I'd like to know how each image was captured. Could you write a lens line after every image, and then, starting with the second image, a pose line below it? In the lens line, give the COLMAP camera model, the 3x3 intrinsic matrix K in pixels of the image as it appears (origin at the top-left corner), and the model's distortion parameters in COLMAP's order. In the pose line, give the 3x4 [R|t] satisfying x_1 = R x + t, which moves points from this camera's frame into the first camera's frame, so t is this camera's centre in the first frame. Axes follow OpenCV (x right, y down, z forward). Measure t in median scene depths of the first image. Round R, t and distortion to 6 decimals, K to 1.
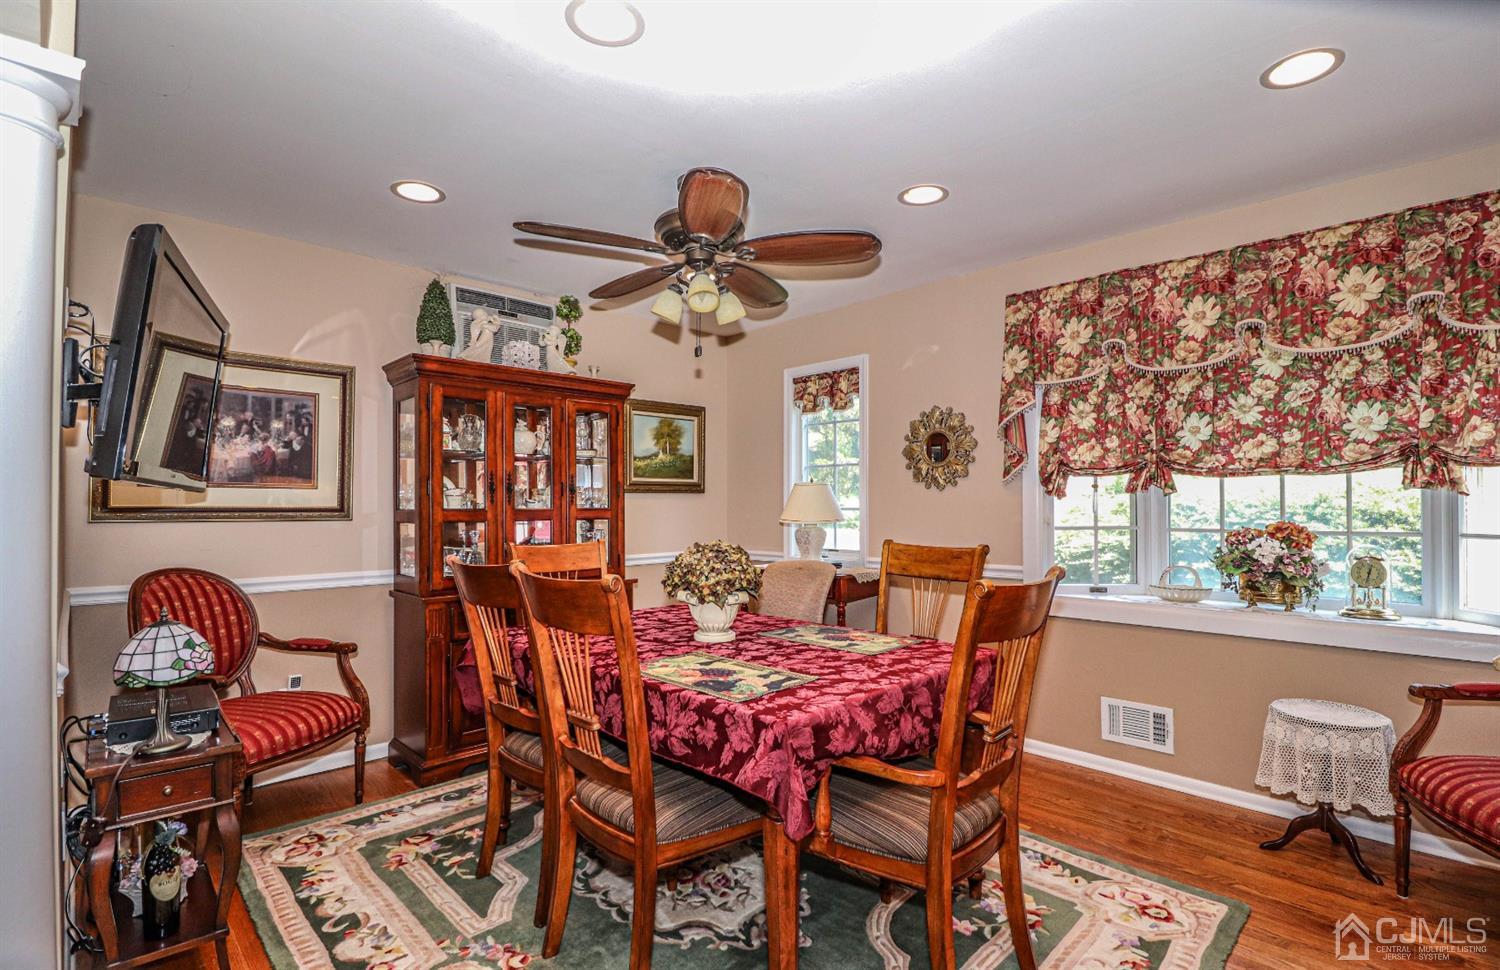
lens RADIAL K [[700.2, 0, 750.3], [0, 700.2, 494.9], [0, 0, 1]] dist [-0.005133, -0.010867]
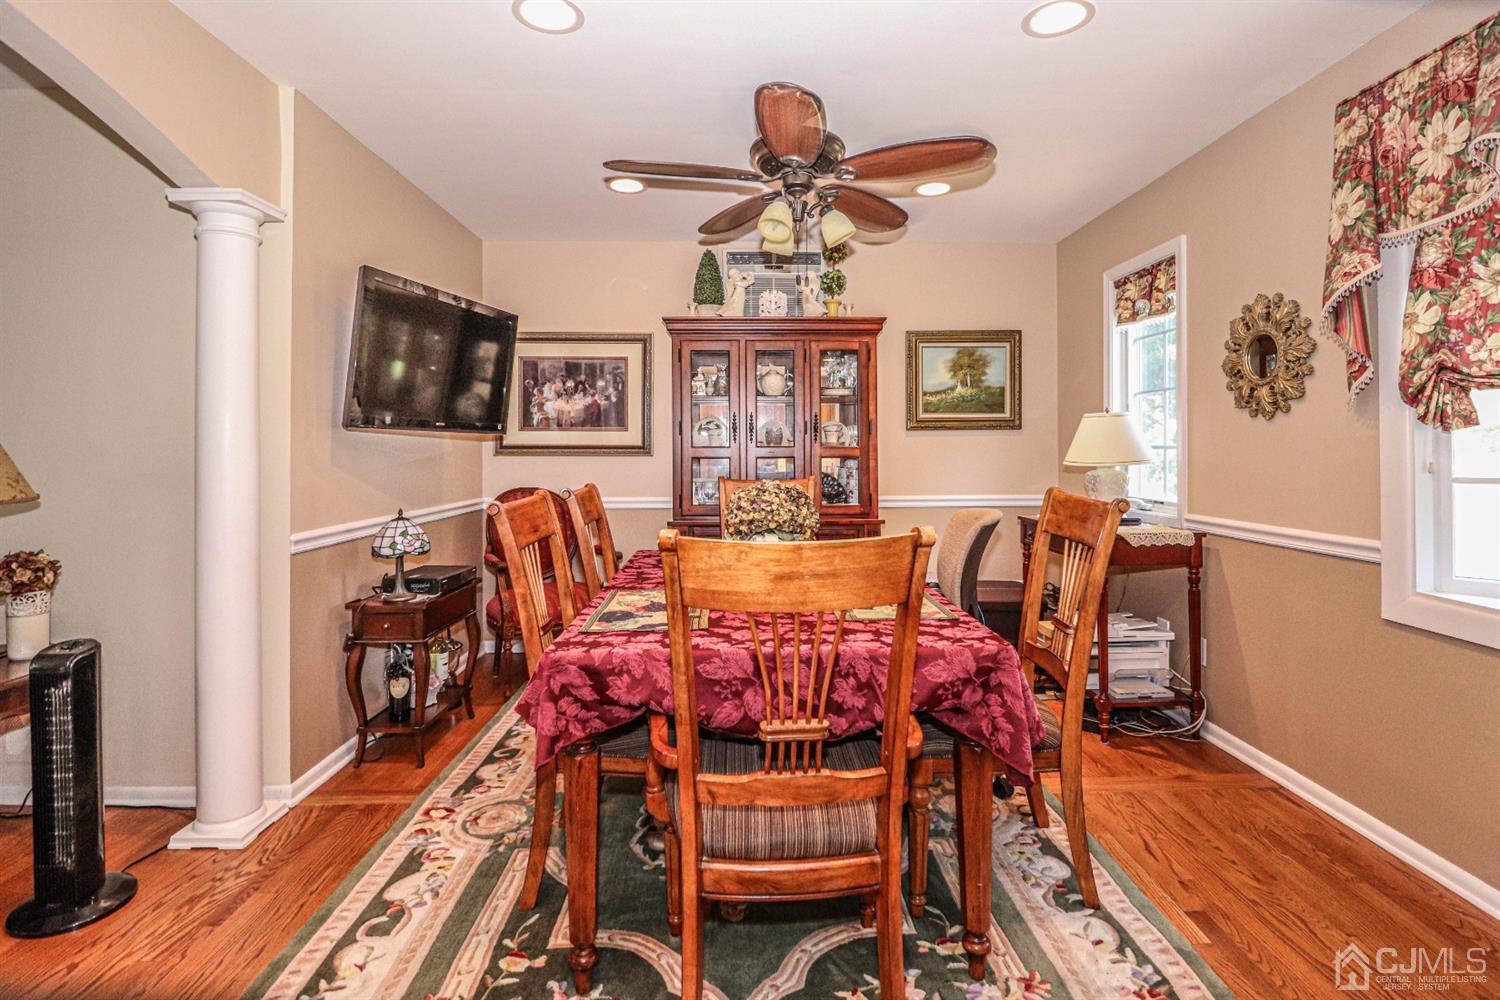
lens RADIAL K [[711.8, 0, 753.7], [0, 711.8, 440.6], [0, 0, 1]] dist [-0.005315, -0.010027]
pose [[0.734020, -0.006082, -0.679100, 0.418571], [0.011578, 0.999927, 0.003559, 0.006306], [0.679029, -0.010475, 0.734037, 0.189093]]
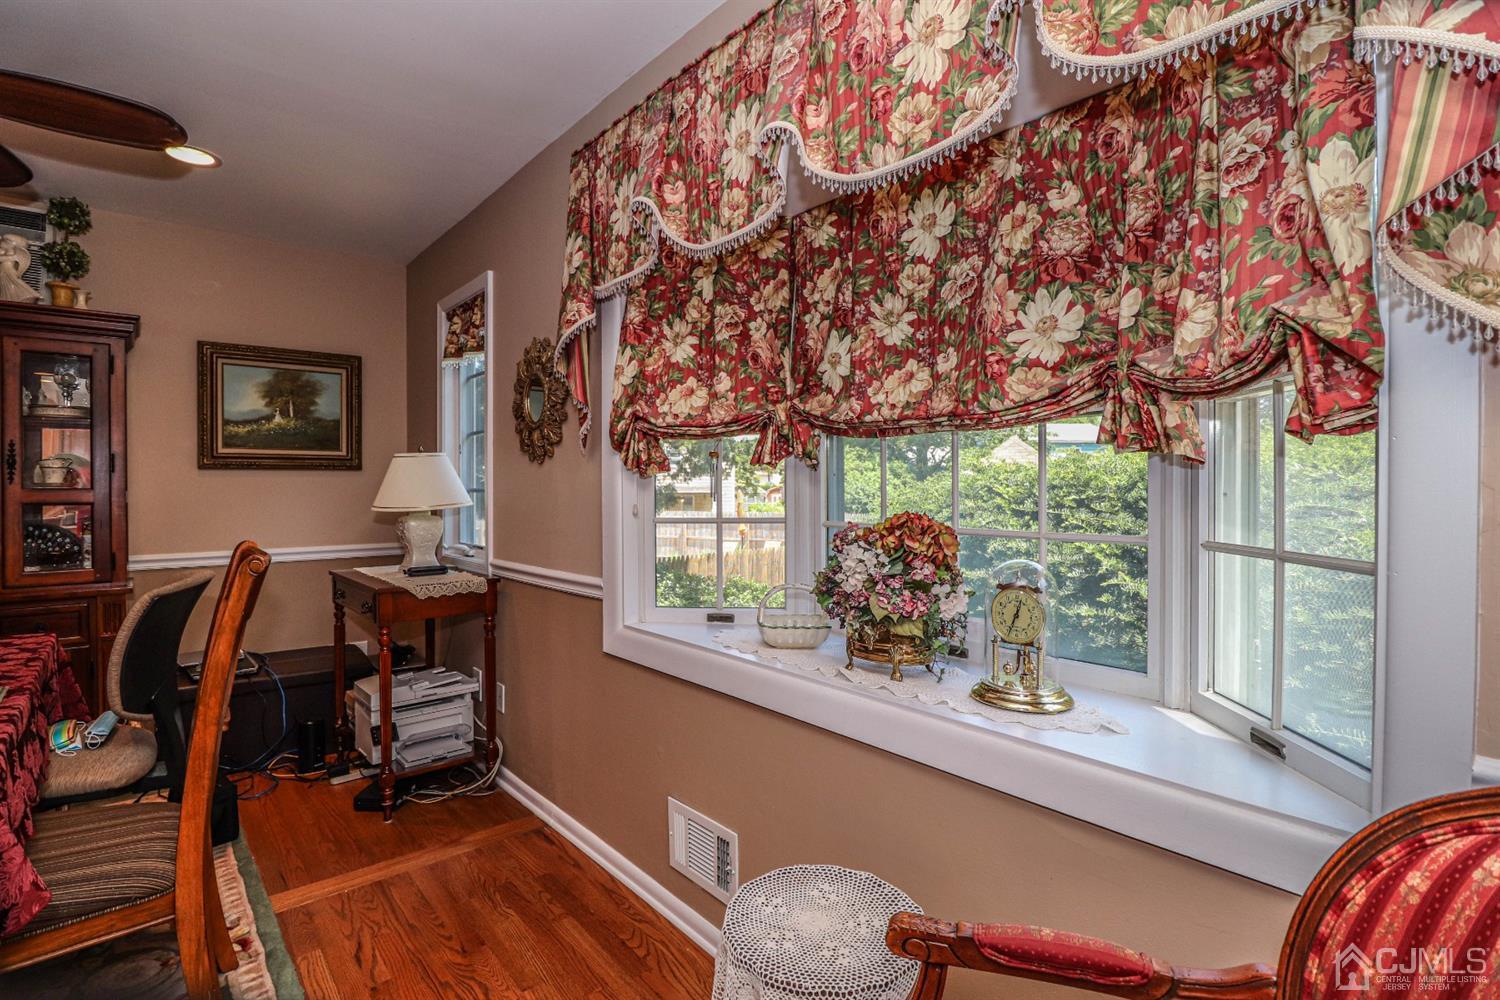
lens RADIAL K [[711.8, 0, 744.9], [0, 711.8, 490.1], [0, 0, 1]] dist [-0.005315, -0.010027]
pose [[0.998162, 0.002057, -0.060567, 0.577632], [-0.001042, 0.999859, 0.016780, 0.008870], [0.060593, -0.016686, 0.998023, 0.369014]]
